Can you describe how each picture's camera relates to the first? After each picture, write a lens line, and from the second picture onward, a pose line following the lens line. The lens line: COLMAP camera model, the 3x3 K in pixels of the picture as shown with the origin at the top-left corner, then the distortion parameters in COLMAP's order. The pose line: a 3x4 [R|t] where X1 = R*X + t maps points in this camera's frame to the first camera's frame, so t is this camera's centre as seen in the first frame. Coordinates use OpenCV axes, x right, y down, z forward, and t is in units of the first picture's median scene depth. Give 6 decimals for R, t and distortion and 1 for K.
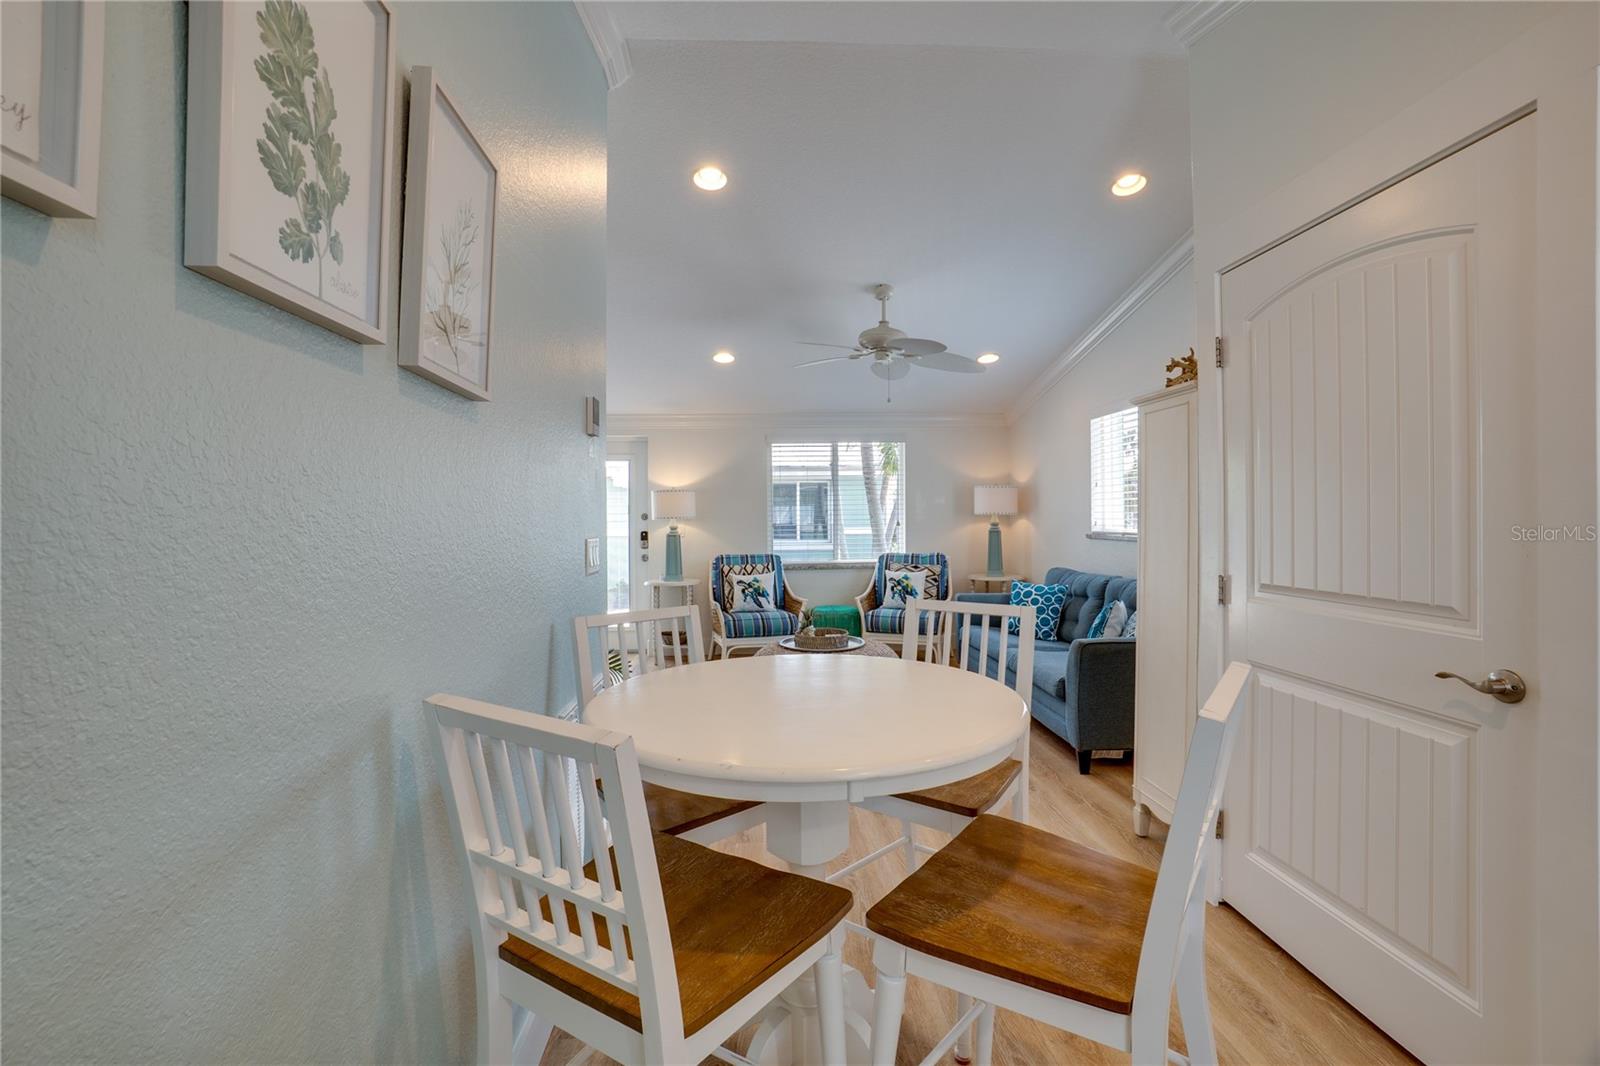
lens RADIAL K [[723.5, 0, 802.1], [0, 723.5, 521.2], [0, 0, 1]] dist [-0.027731, 0.009371]
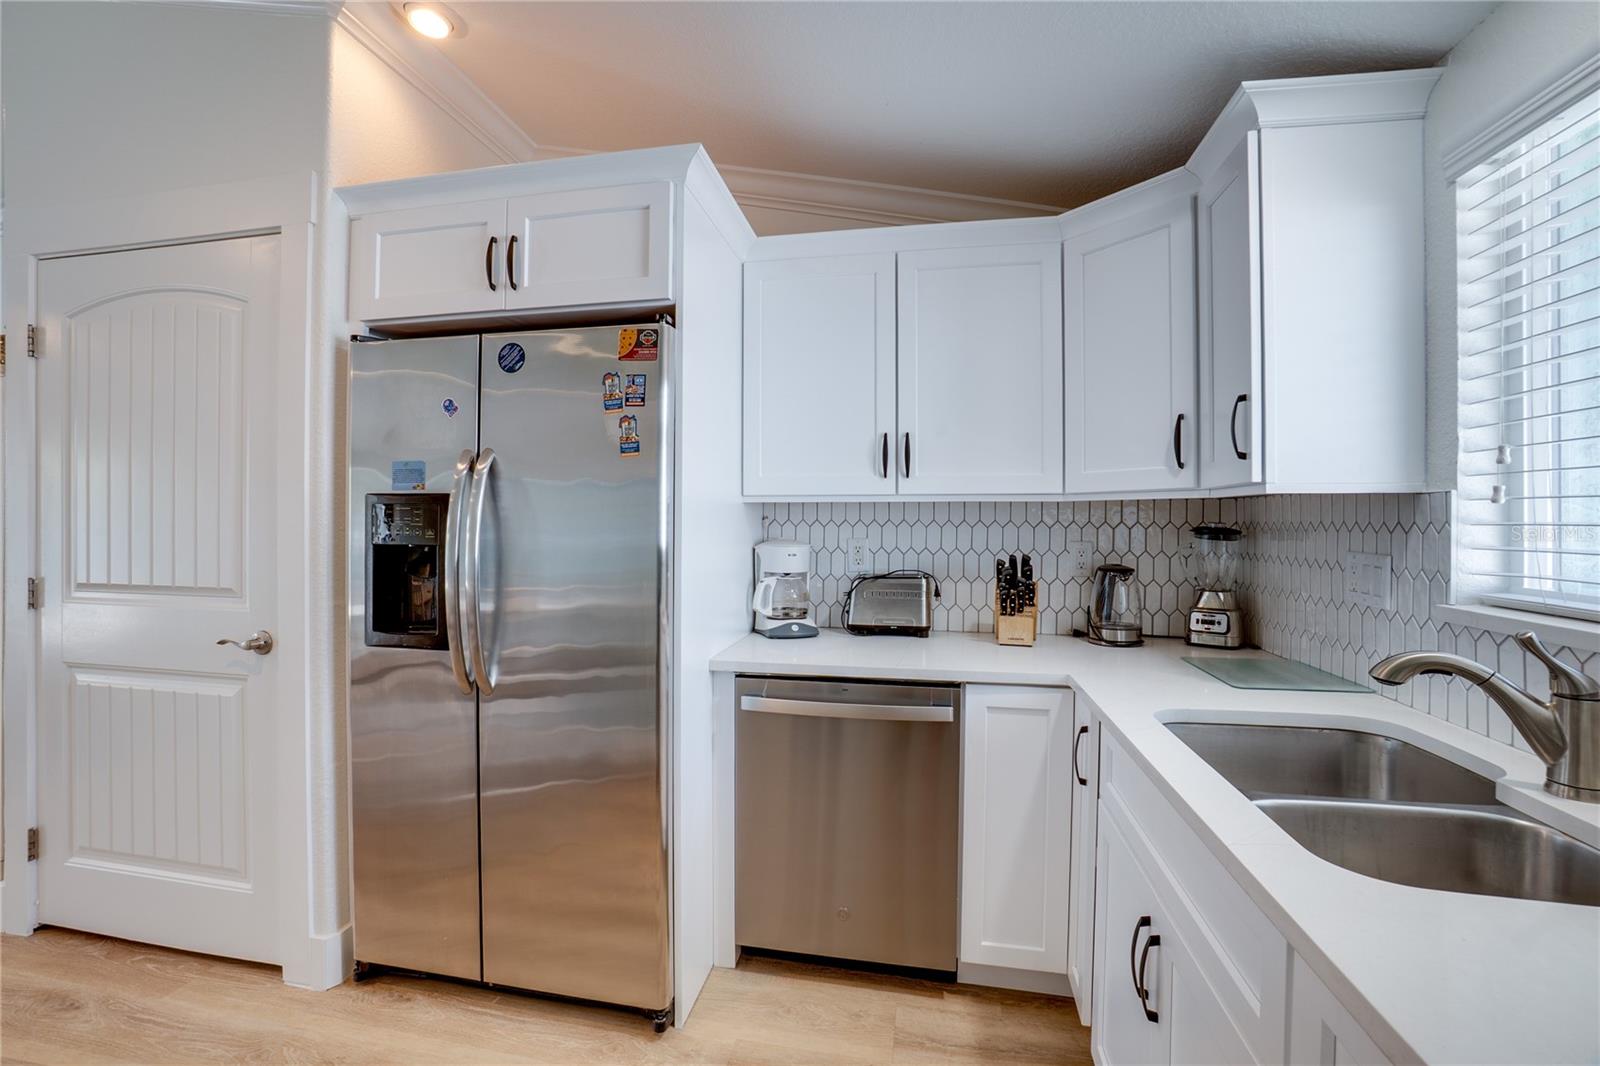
lens RADIAL K [[723.5, 0, 814.2], [0, 723.5, 517.2], [0, 0, 1]] dist [-0.027731, 0.009371]
pose [[0.284858, 0.003694, 0.958563, -0.018700], [-0.002950, 0.999991, -0.002978, -0.005540], [-0.958565, -0.001979, 0.284866, -0.275577]]
